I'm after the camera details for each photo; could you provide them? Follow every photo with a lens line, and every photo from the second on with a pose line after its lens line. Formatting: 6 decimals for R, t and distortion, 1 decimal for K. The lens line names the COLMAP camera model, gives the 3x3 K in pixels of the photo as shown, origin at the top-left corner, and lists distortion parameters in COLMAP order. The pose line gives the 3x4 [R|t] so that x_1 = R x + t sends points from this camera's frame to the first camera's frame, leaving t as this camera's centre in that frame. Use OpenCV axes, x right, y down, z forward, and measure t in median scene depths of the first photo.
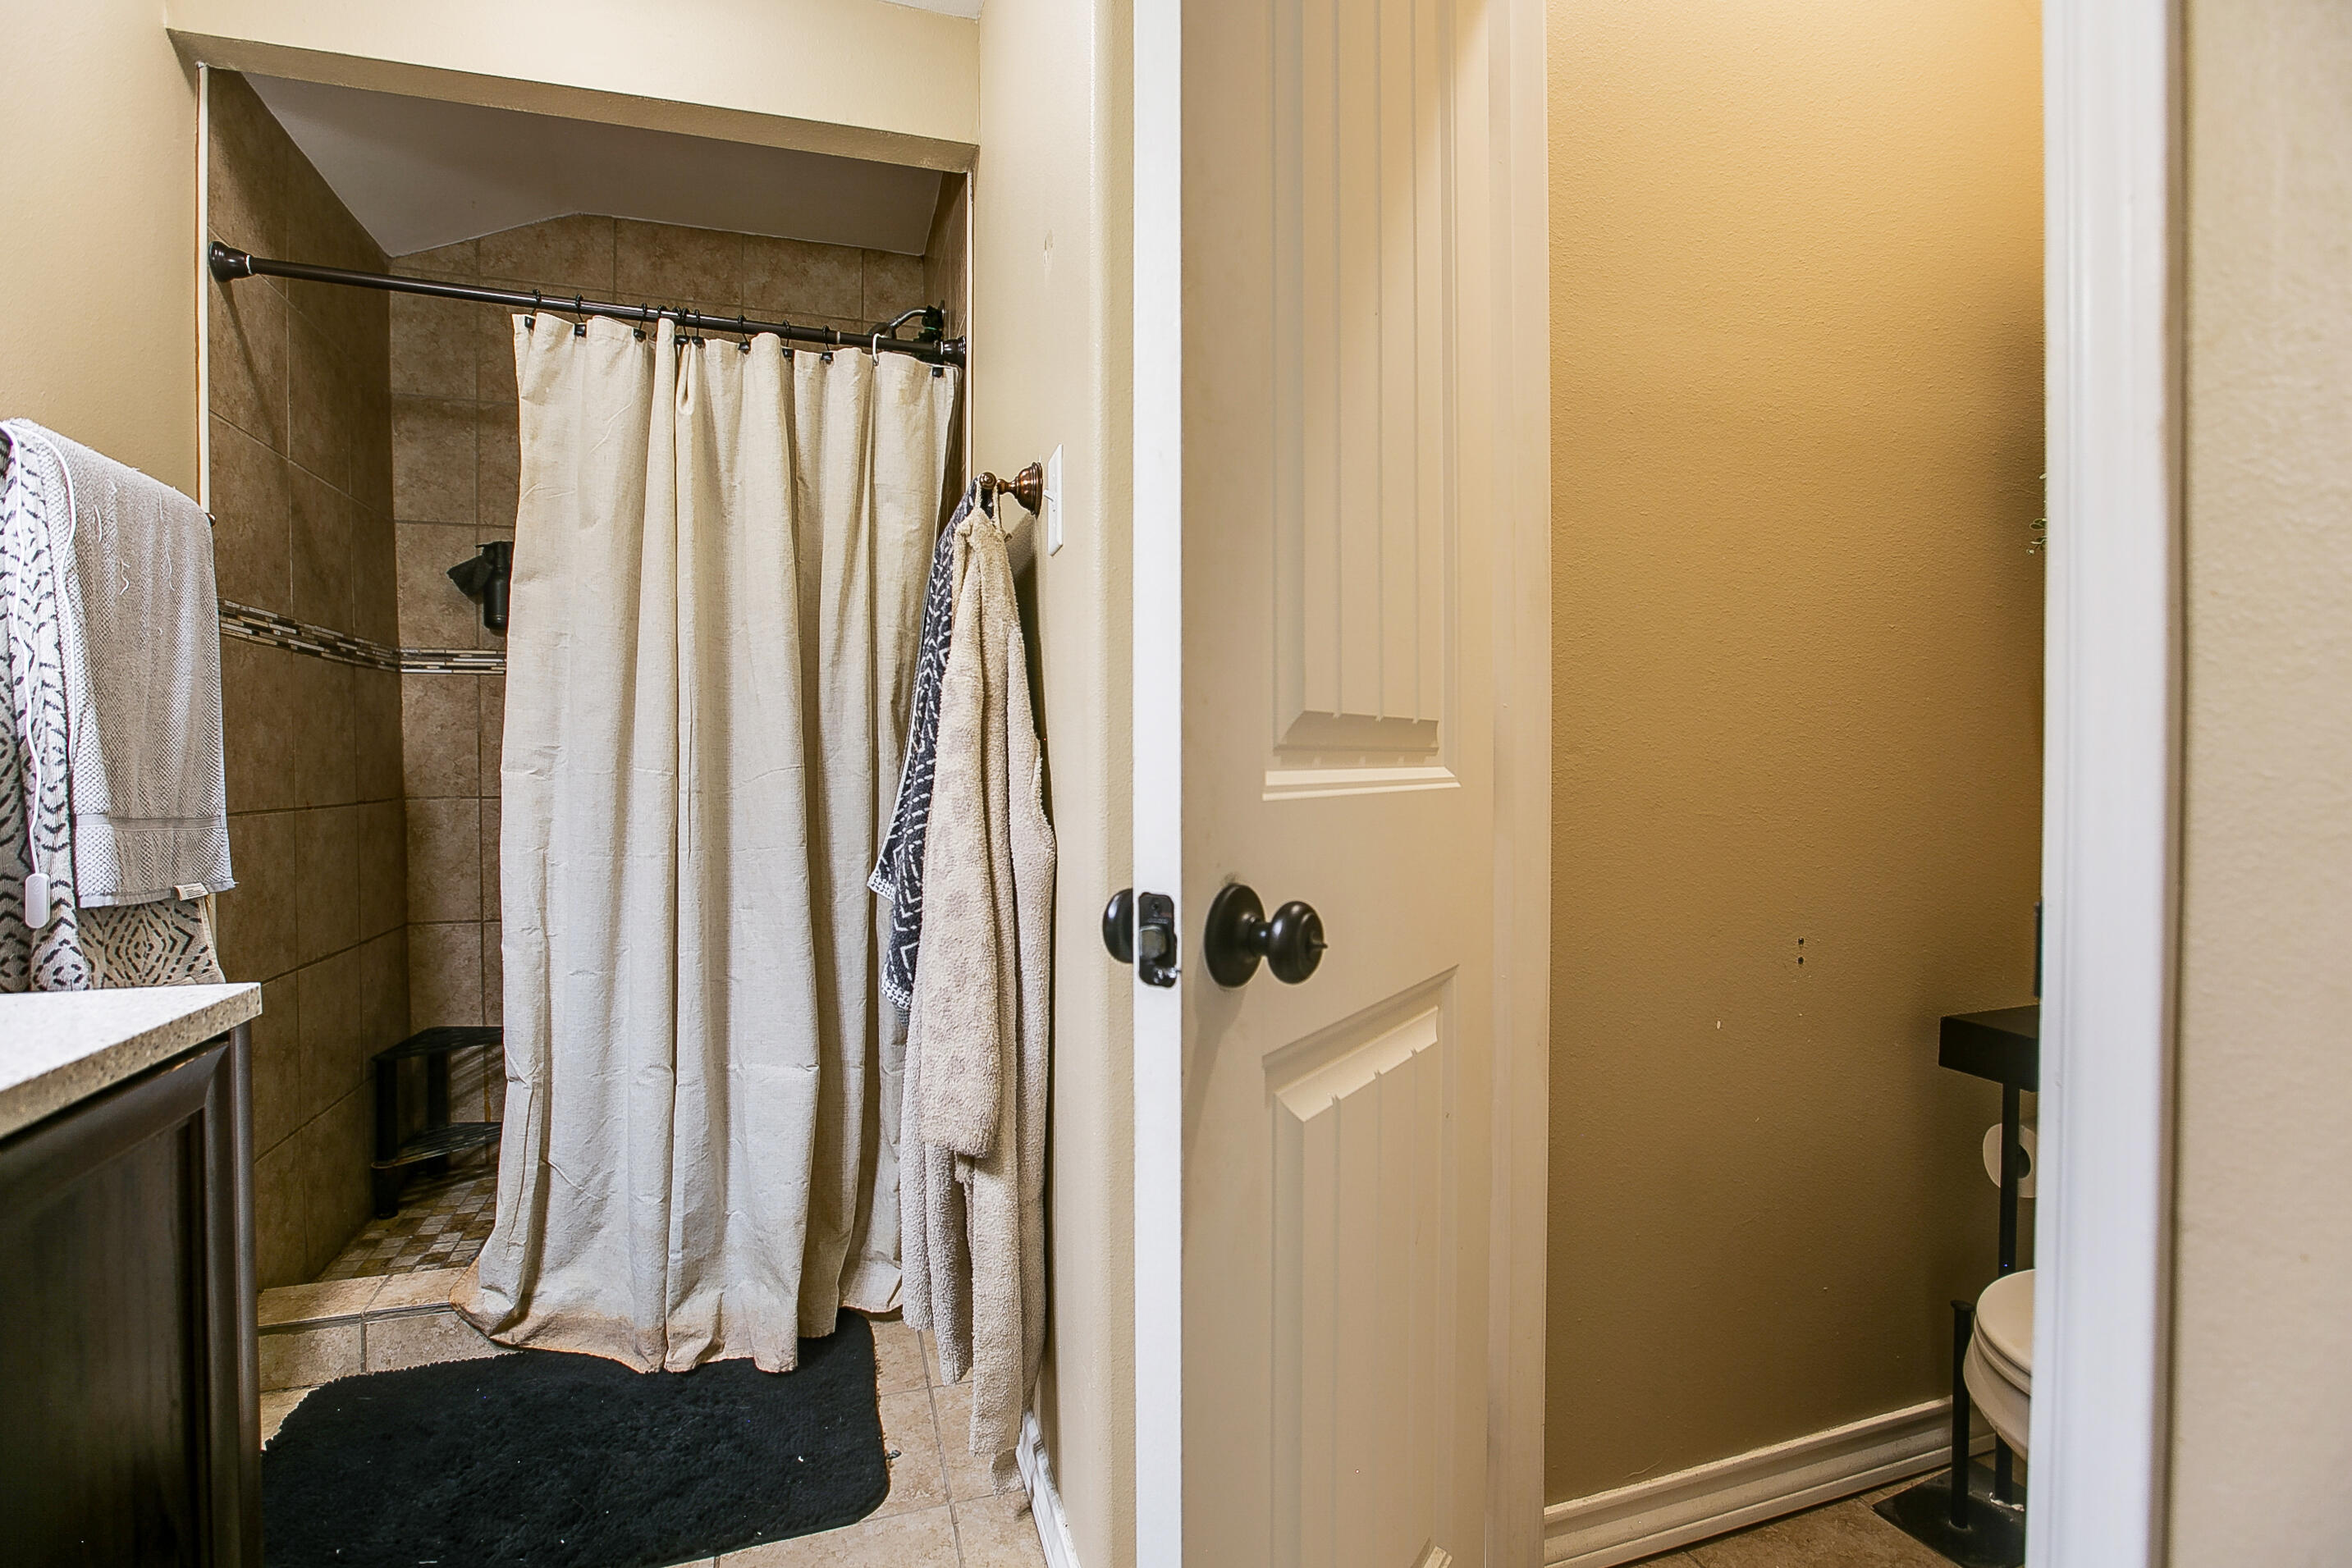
lens RADIAL K [[1109.0, 0, 1172.3], [0, 1109.0, 768.6], [0, 0, 1]] dist [-0.043012, 0.018348]
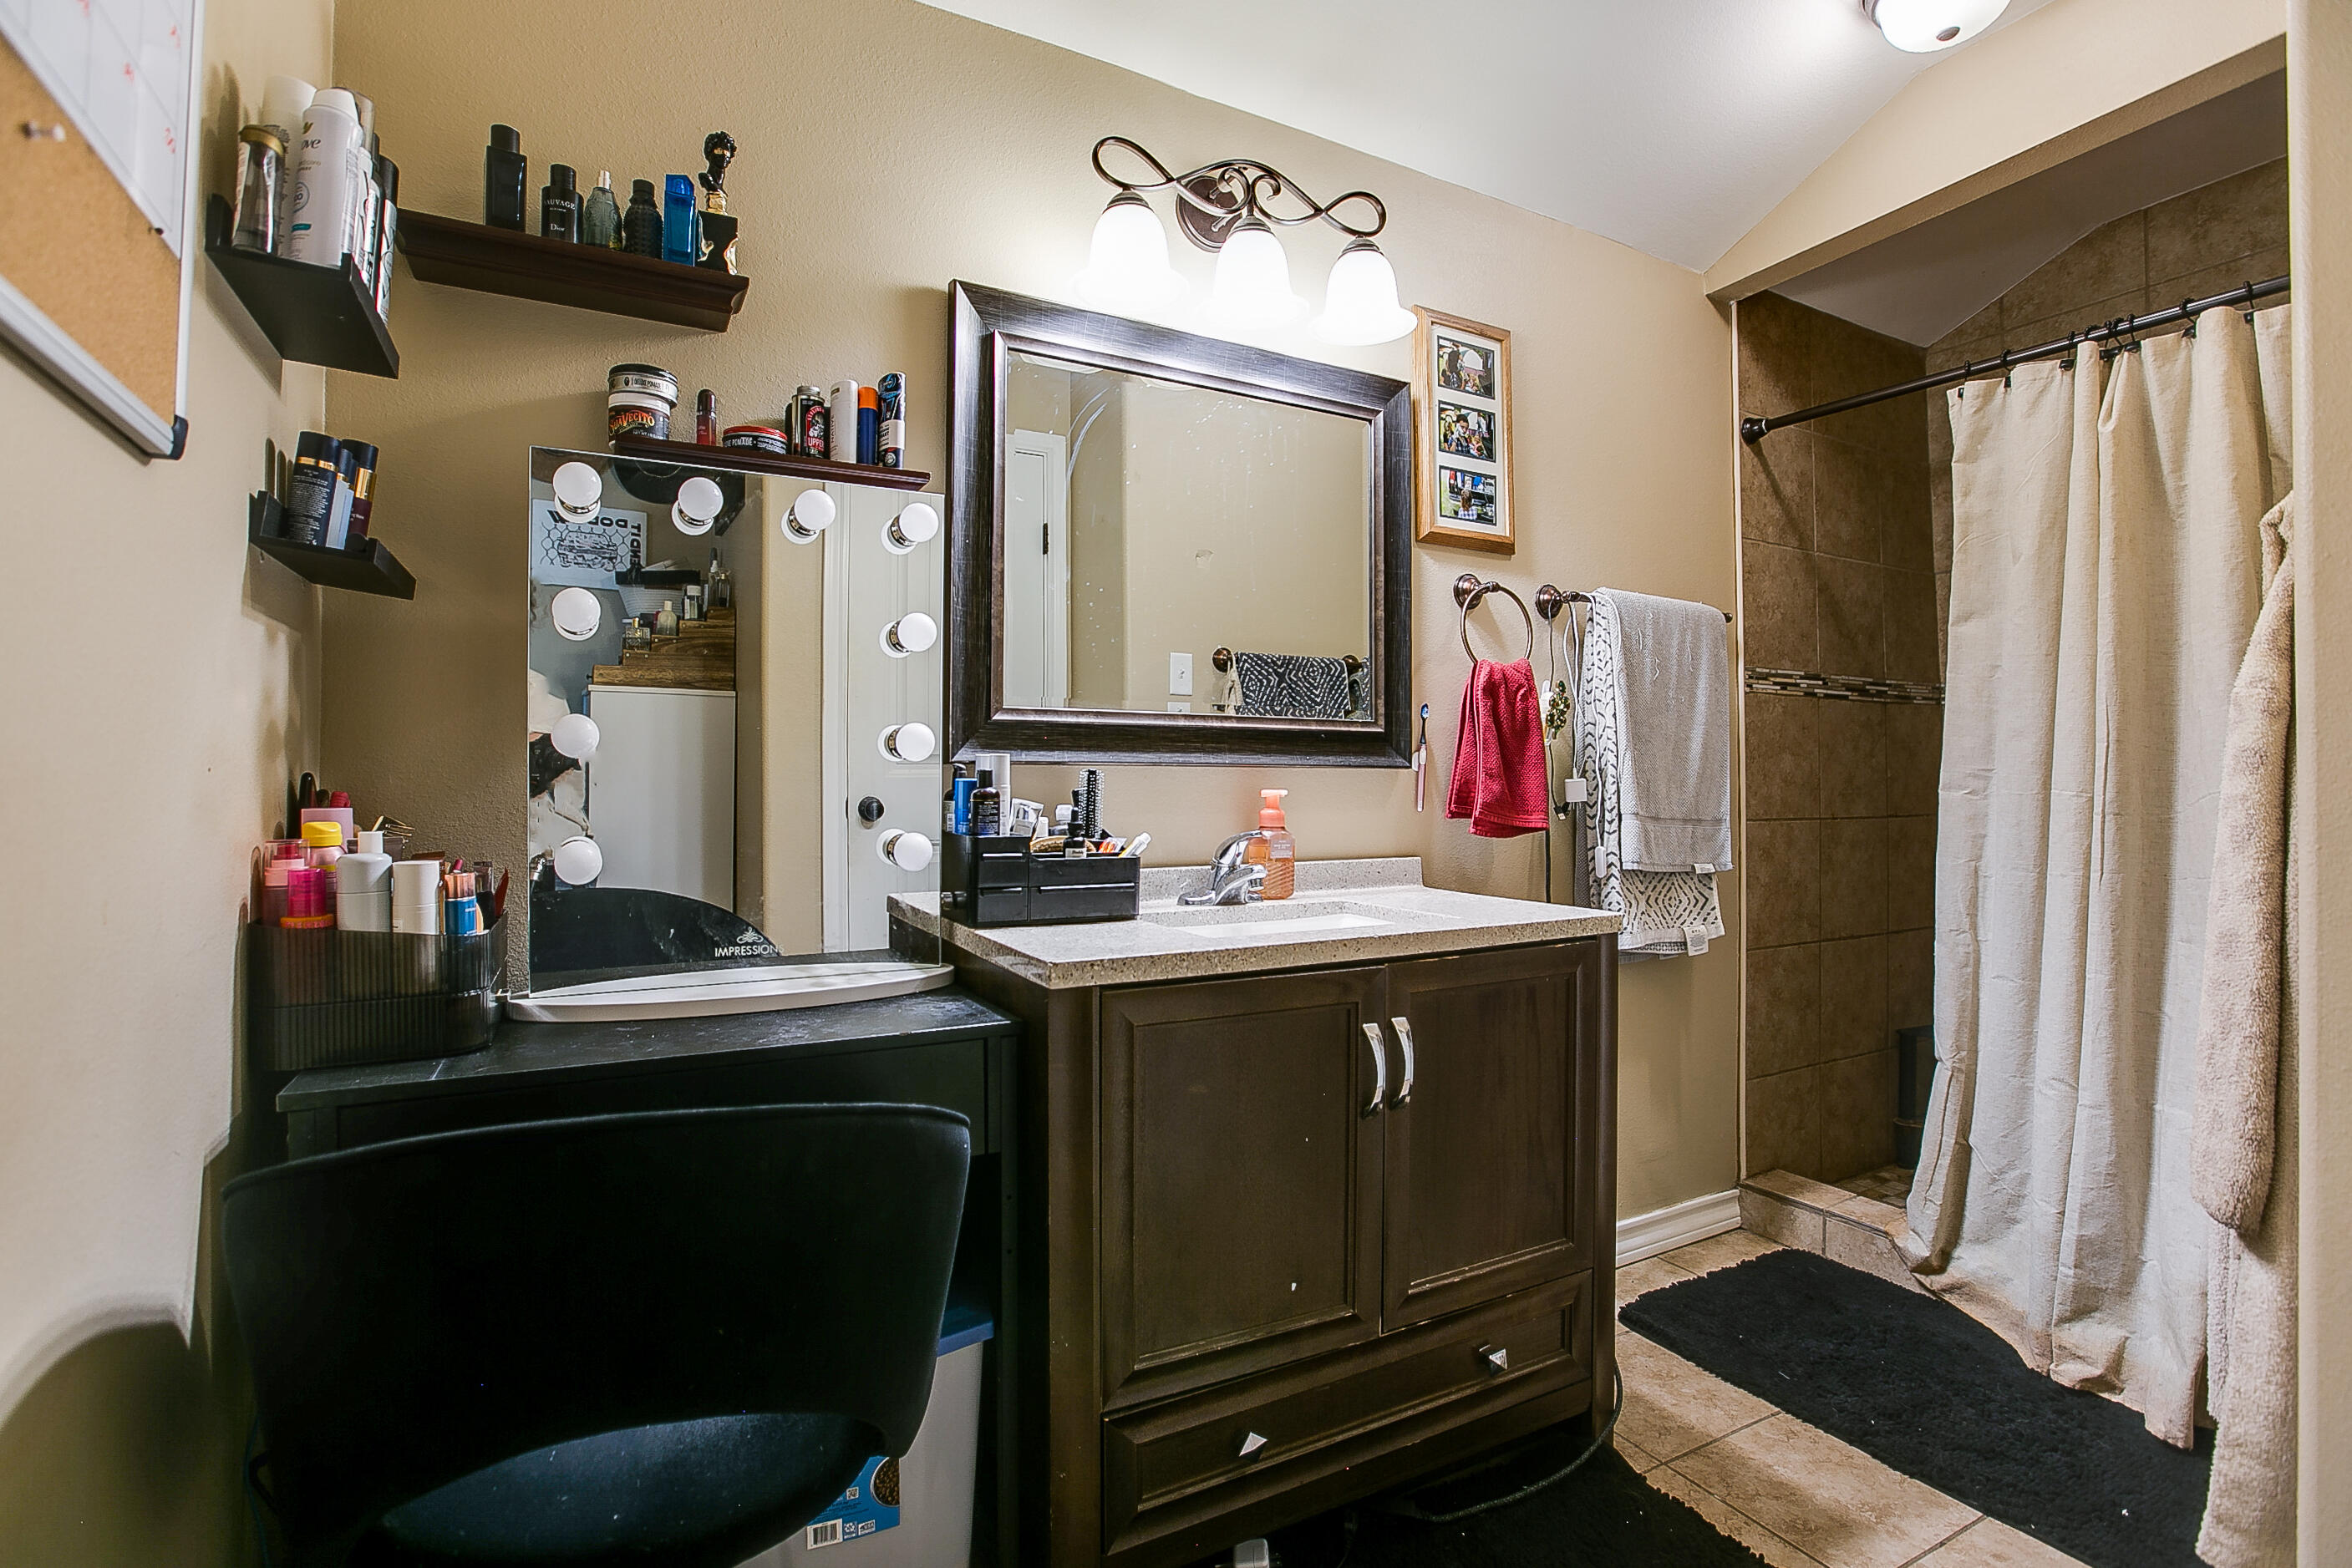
lens RADIAL K [[1098.6, 0, 1176.0], [0, 1098.6, 784.0], [0, 0, 1]] dist [0.000190, 0.009459]
pose [[0.182187, 0.003139, -0.983259, 0.392372], [-0.006803, 0.999975, 0.001932, -0.001944], [0.983240, 0.006337, 0.182204, -0.002410]]
